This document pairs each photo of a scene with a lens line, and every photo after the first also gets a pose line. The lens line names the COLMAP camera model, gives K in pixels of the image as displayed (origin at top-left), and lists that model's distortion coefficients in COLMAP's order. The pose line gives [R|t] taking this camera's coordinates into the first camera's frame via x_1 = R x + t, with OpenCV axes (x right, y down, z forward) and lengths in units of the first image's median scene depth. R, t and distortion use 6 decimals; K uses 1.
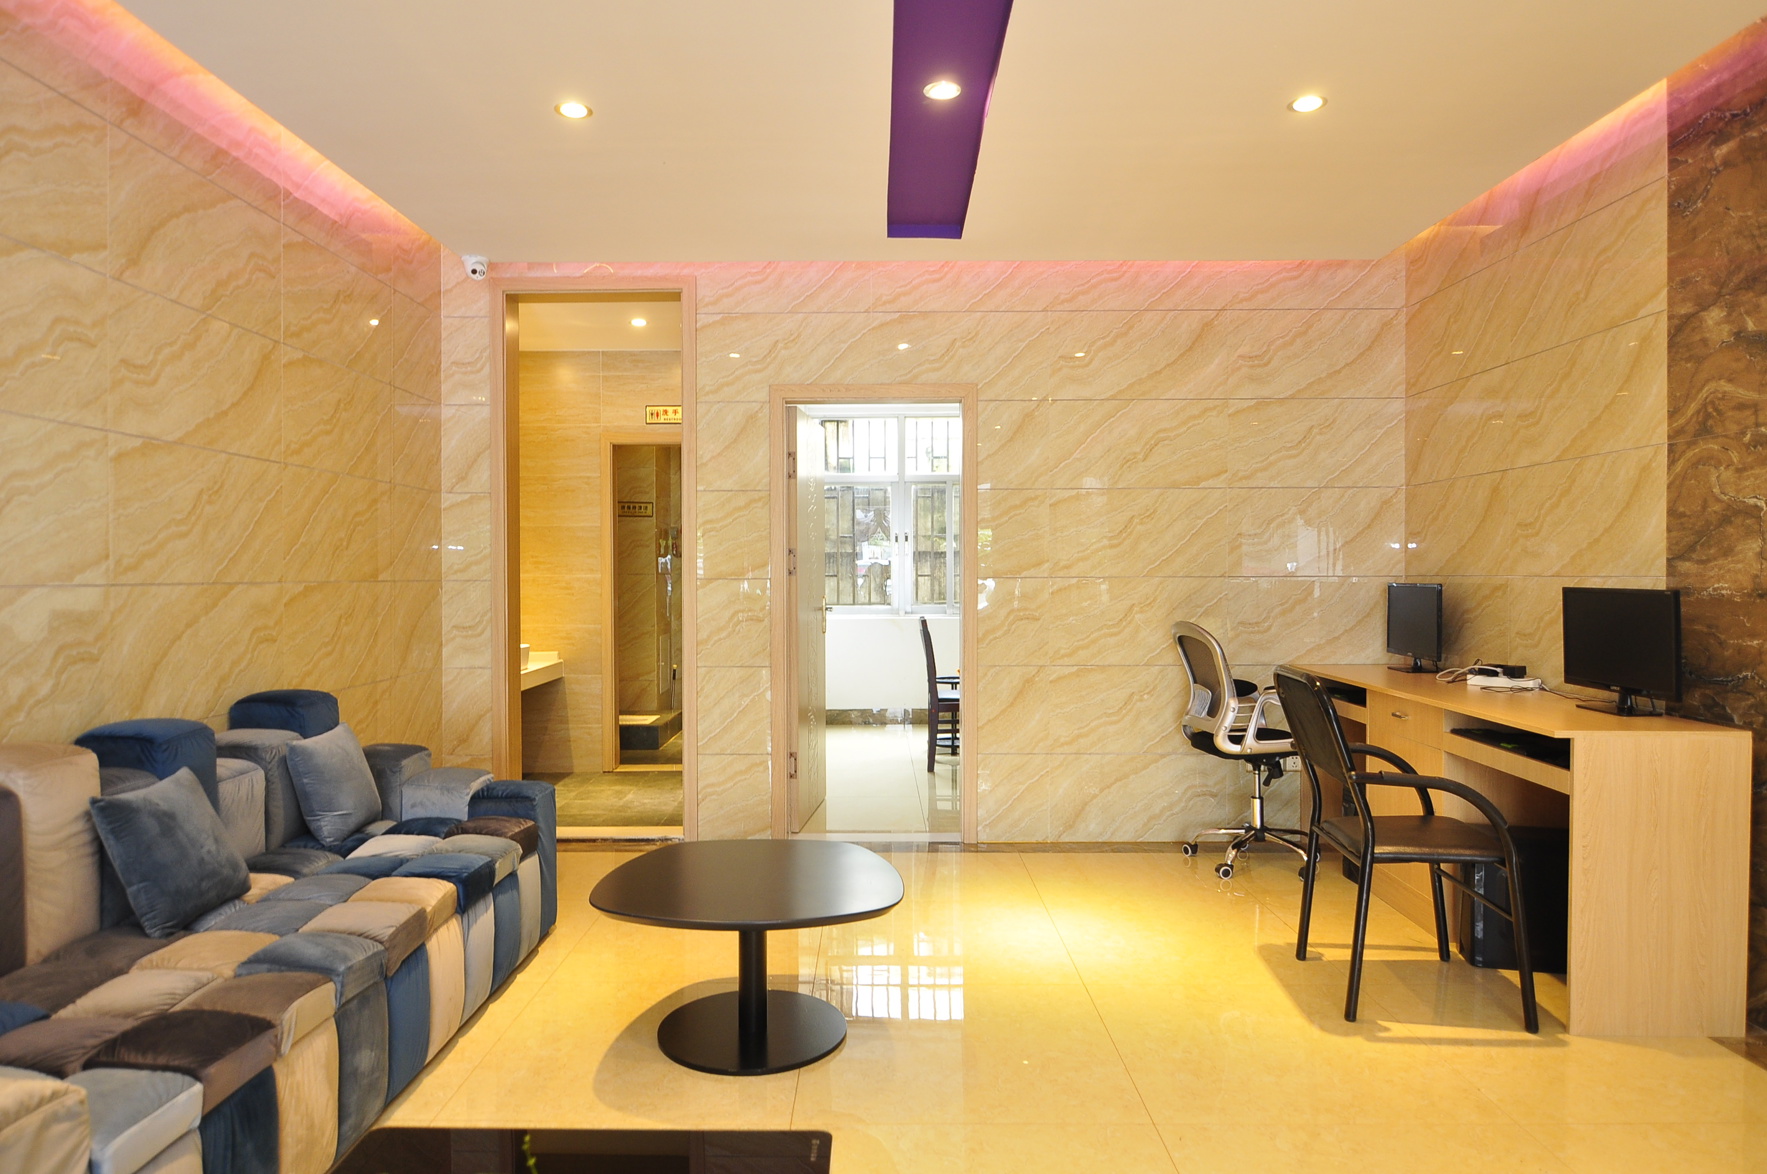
lens RADIAL K [[1096.7, 0, 883.5], [0, 1096.7, 587.0], [0, 0, 1]] dist [0.002960, -0.028482]
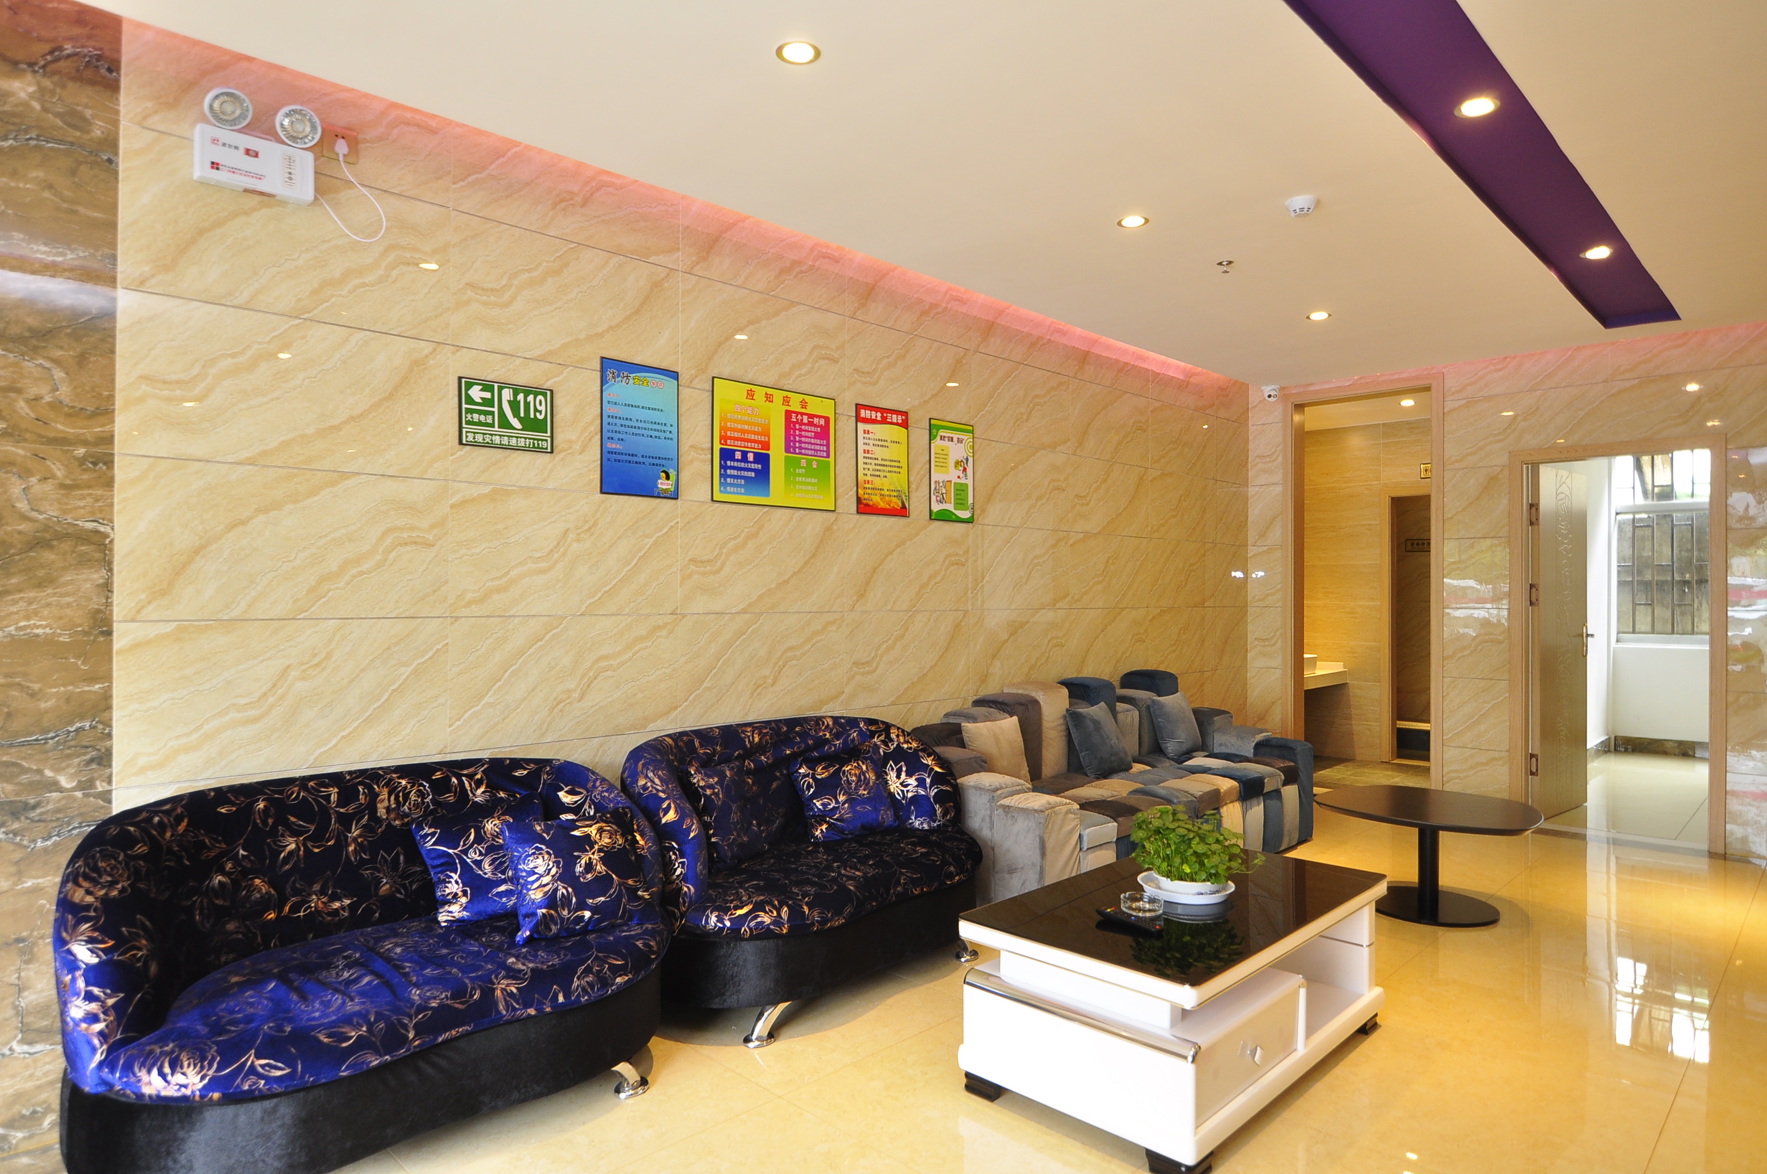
lens RADIAL K [[1014.9, 0, 883.5], [0, 1014.9, 587.0], [0, 0, 1]] dist [0.038928, -0.054918]
pose [[0.730685, 0.000344, -0.682715, 0.227788], [-0.014573, 0.999780, -0.015093, -0.005969], [0.682559, 0.020977, 0.730529, -0.432916]]
